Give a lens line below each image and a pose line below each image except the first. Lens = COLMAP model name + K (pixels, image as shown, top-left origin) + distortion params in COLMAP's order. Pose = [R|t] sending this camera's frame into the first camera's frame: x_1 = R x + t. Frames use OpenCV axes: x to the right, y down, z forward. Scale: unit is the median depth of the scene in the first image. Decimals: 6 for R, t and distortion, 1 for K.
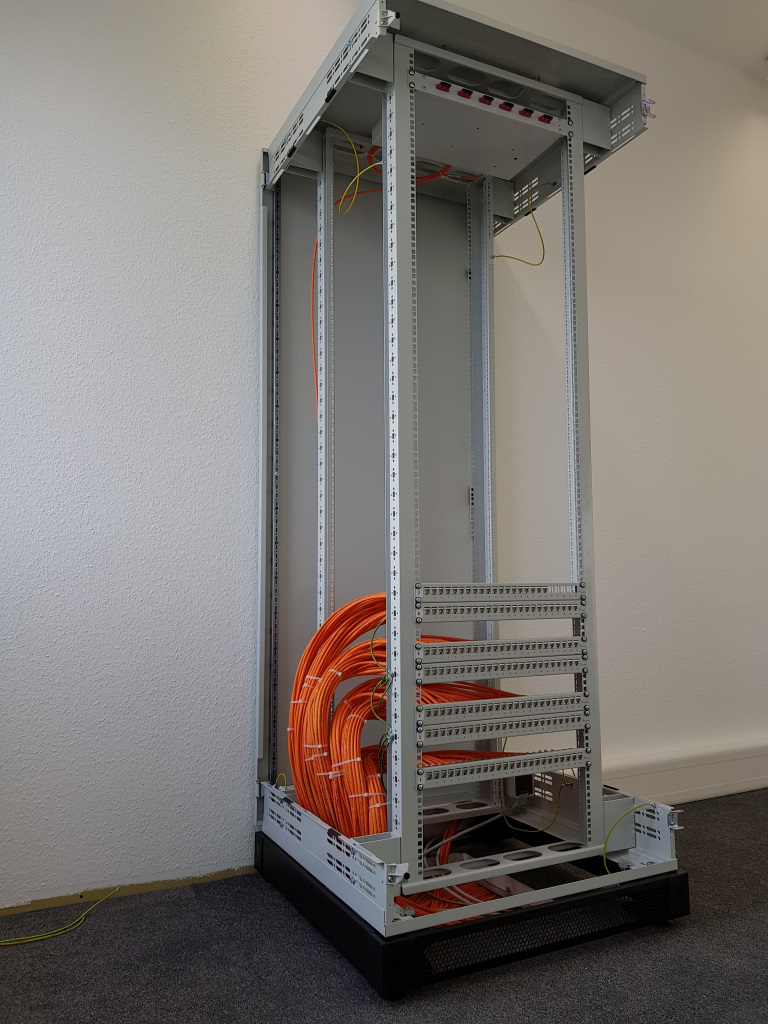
lens RADIAL K [[806.9, 0, 411.3], [0, 806.9, 514.8], [0, 0, 1]] dist [0.075697, -0.105188]
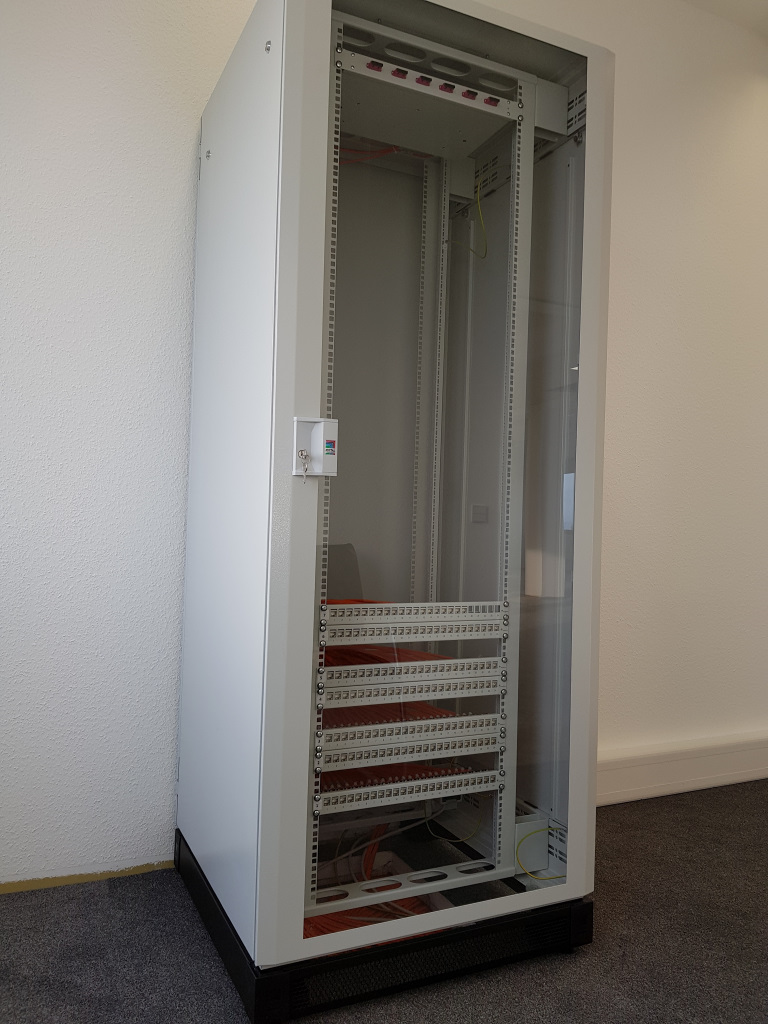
lens RADIAL K [[806.9, 0, 411.3], [0, 806.9, 514.8], [0, 0, 1]] dist [0.075697, -0.105188]
pose [[0.999015, 0.038803, -0.021546, 0.117485], [-0.037088, 0.996495, 0.074985, -0.089719], [0.024380, -0.074112, 0.996952, 0.045141]]
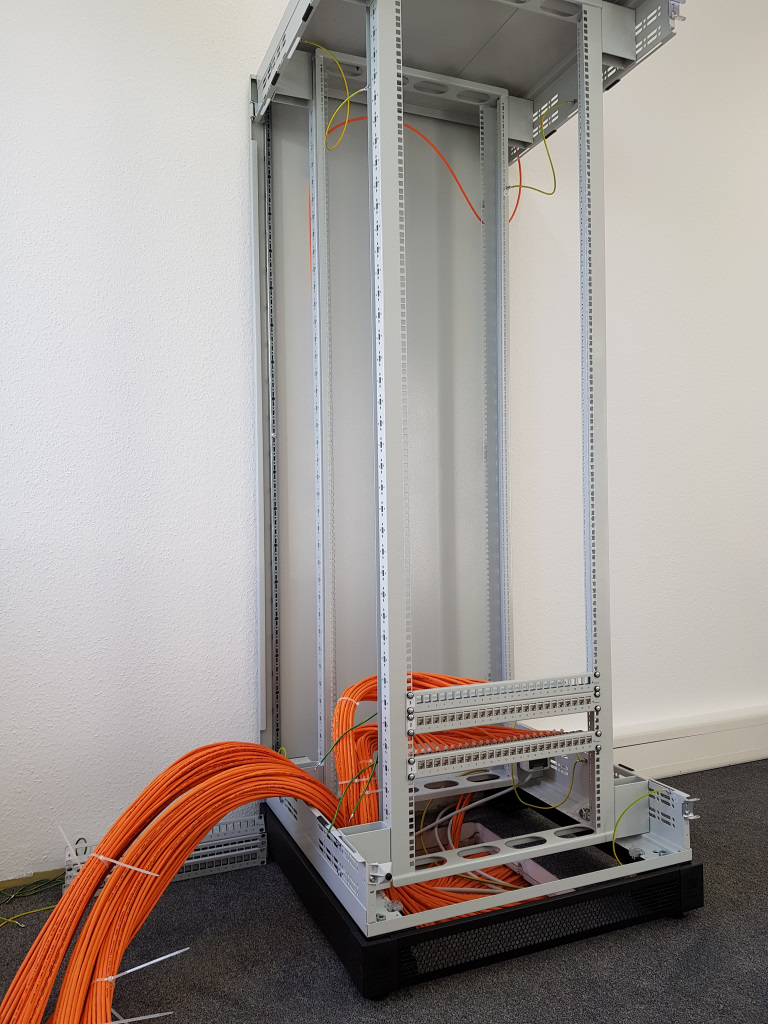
lens RADIAL K [[806.9, 0, 411.3], [0, 806.9, 514.8], [0, 0, 1]] dist [0.075697, -0.105188]
pose [[0.997473, -0.007068, -0.070692, 0.070920], [0.013221, 0.996124, 0.086959, -0.045368], [0.069803, -0.087674, 0.993701, 0.077095]]
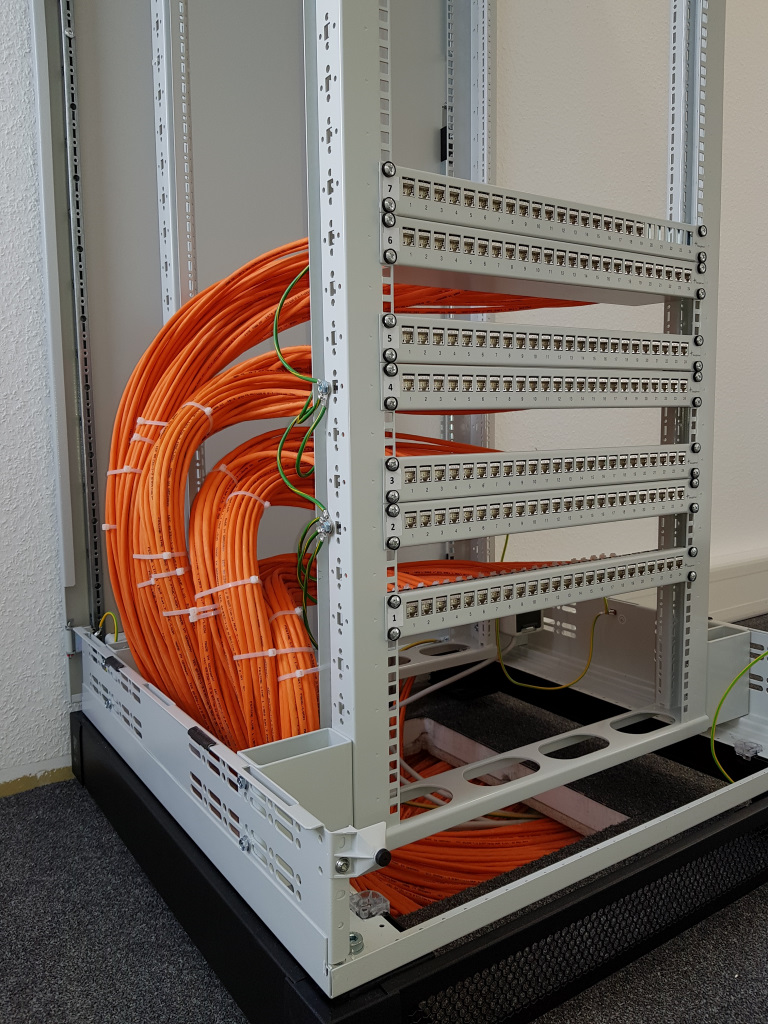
lens RADIAL K [[808.1, 0, 408.4], [0, 808.1, 494.5], [0, 0, 1]] dist [0.106777, -0.190572]
pose [[0.992342, -0.016041, 0.122473, -0.031022], [-0.006246, 0.983747, 0.179451, 0.158303], [-0.123361, -0.178842, 0.976114, 0.509393]]
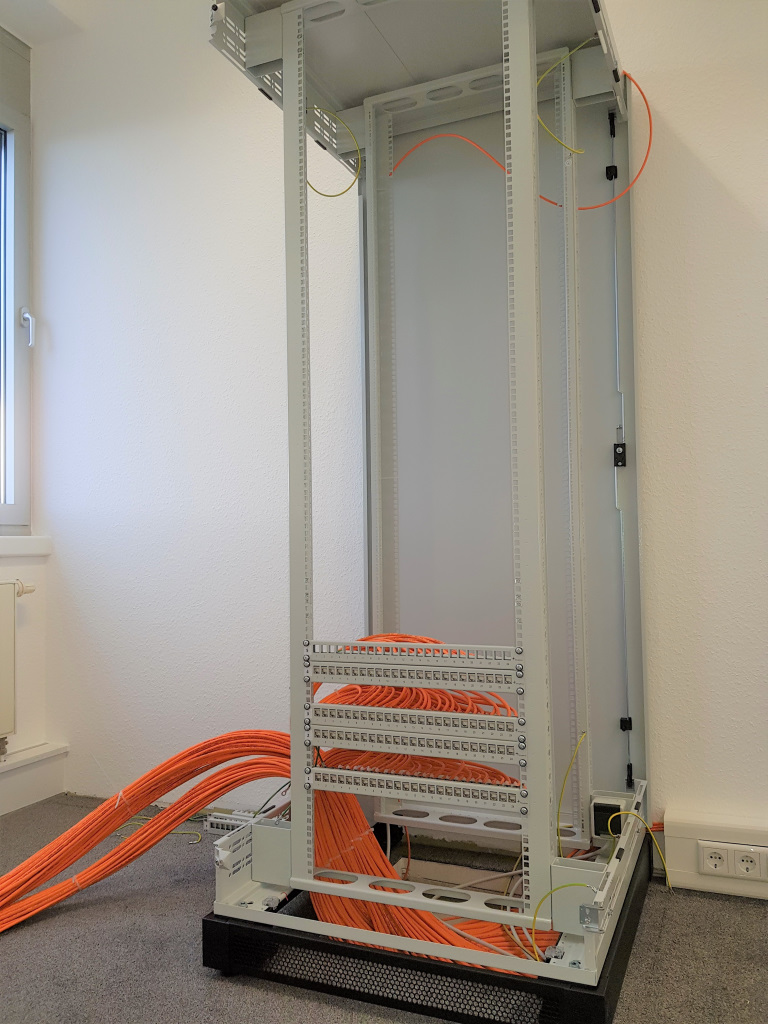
lens RADIAL K [[806.9, 0, 411.3], [0, 806.9, 514.8], [0, 0, 1]] dist [0.075697, -0.105188]
pose [[0.639639, -0.026069, -0.768233, 0.754783], [0.076823, 0.996589, 0.030145, -0.008938], [0.764827, -0.078299, 0.639460, 0.438330]]
